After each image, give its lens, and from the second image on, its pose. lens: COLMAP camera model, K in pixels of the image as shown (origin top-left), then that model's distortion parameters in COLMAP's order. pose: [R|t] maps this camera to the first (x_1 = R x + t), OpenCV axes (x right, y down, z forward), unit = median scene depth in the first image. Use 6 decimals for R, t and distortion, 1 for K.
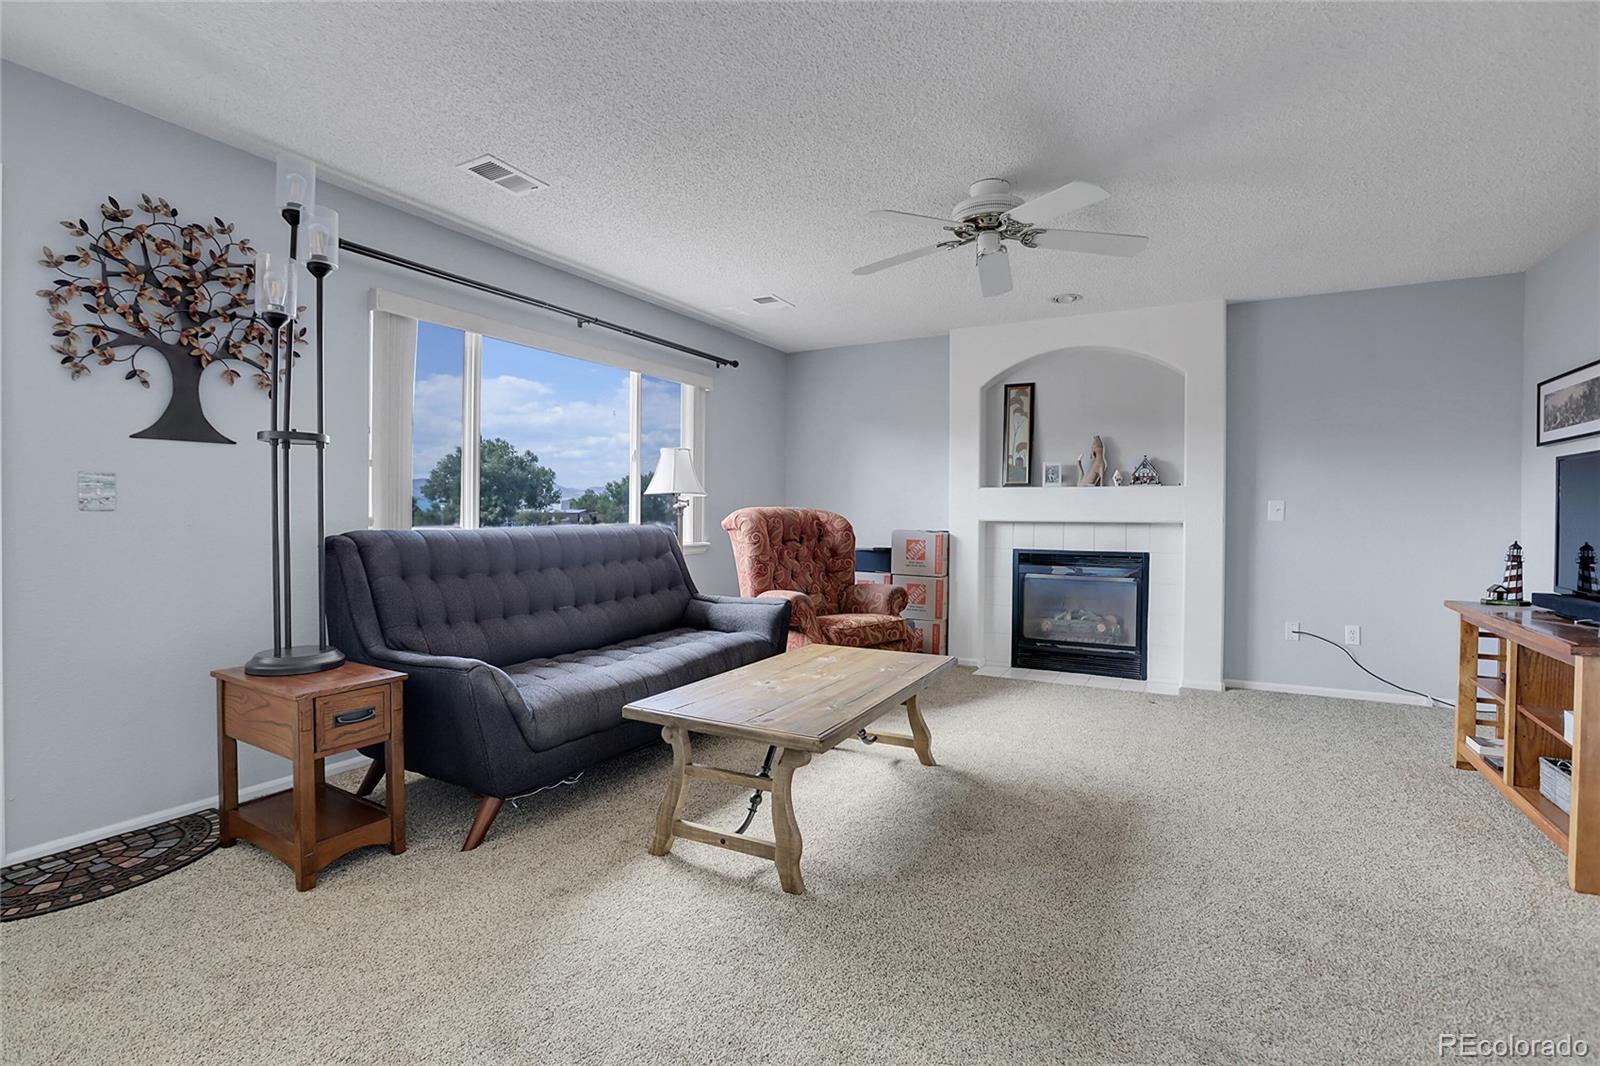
lens RADIAL K [[730.4, 0, 805.8], [0, 730.4, 524.8], [0, 0, 1]] dist [-0.066151, 0.029911]
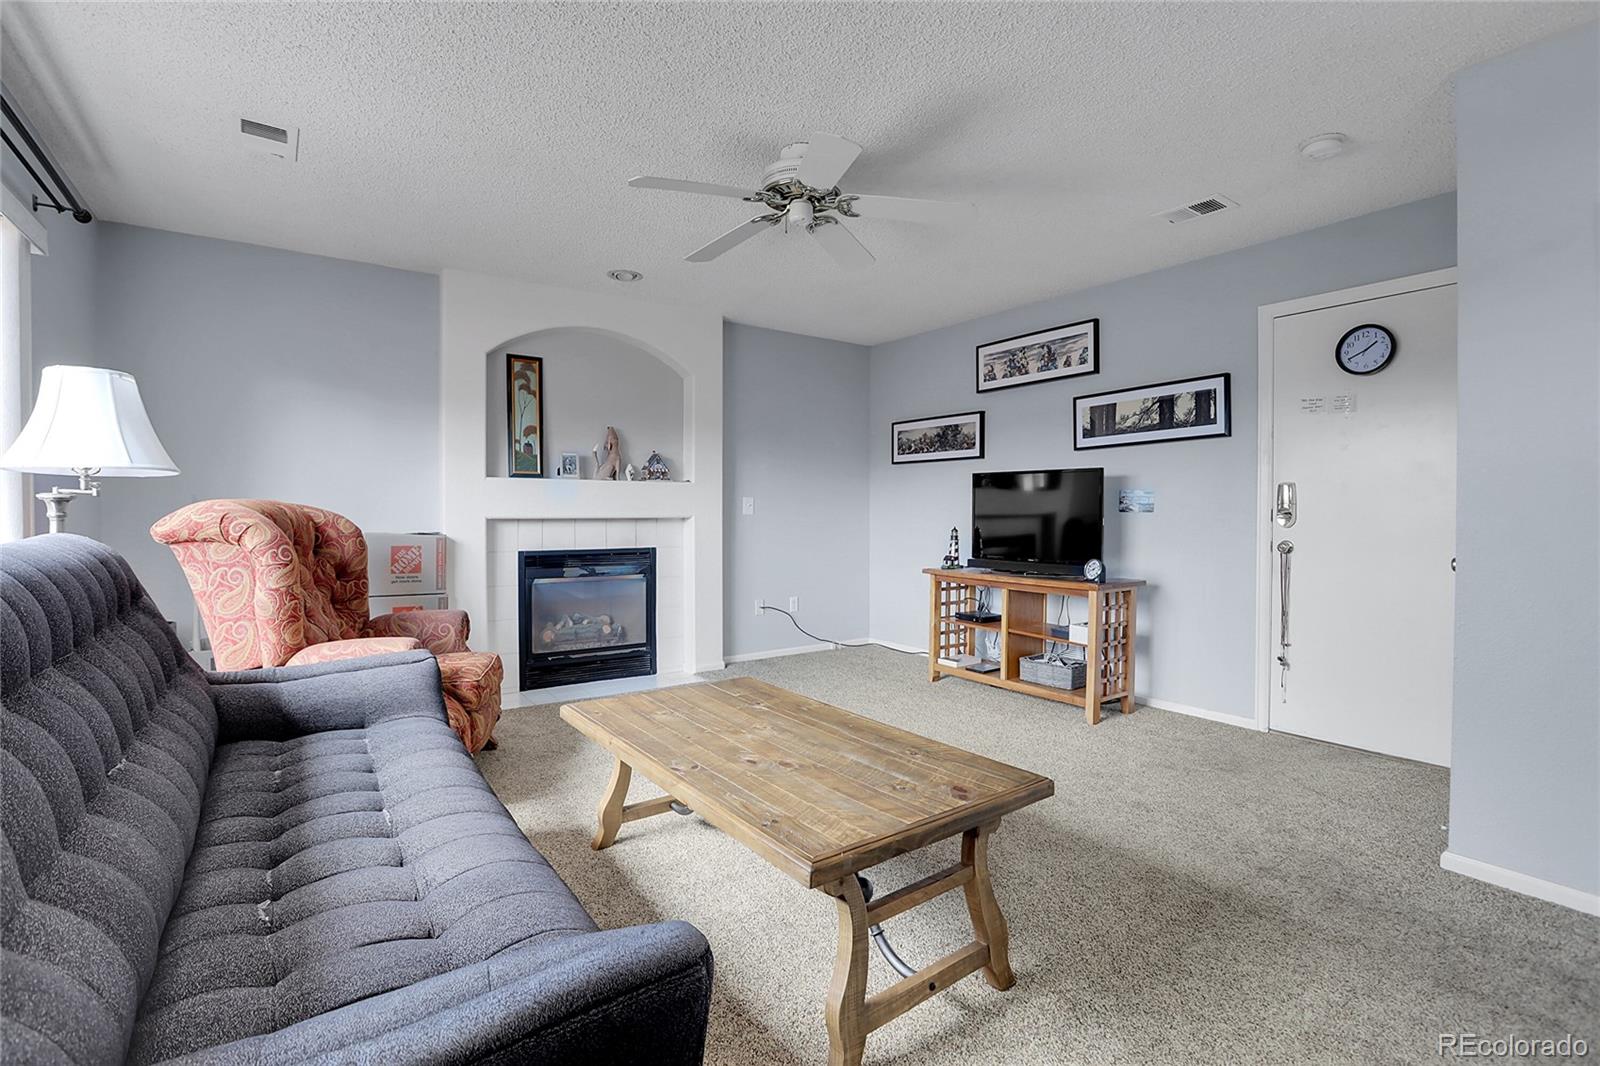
lens RADIAL K [[730.4, 0, 805.8], [0, 730.4, 524.8], [0, 0, 1]] dist [-0.066151, 0.029911]
pose [[0.435949, -0.021460, 0.899716, -0.344136], [0.014000, 0.999756, 0.017062, -0.007608], [-0.899863, 0.005158, 0.436143, 0.359479]]
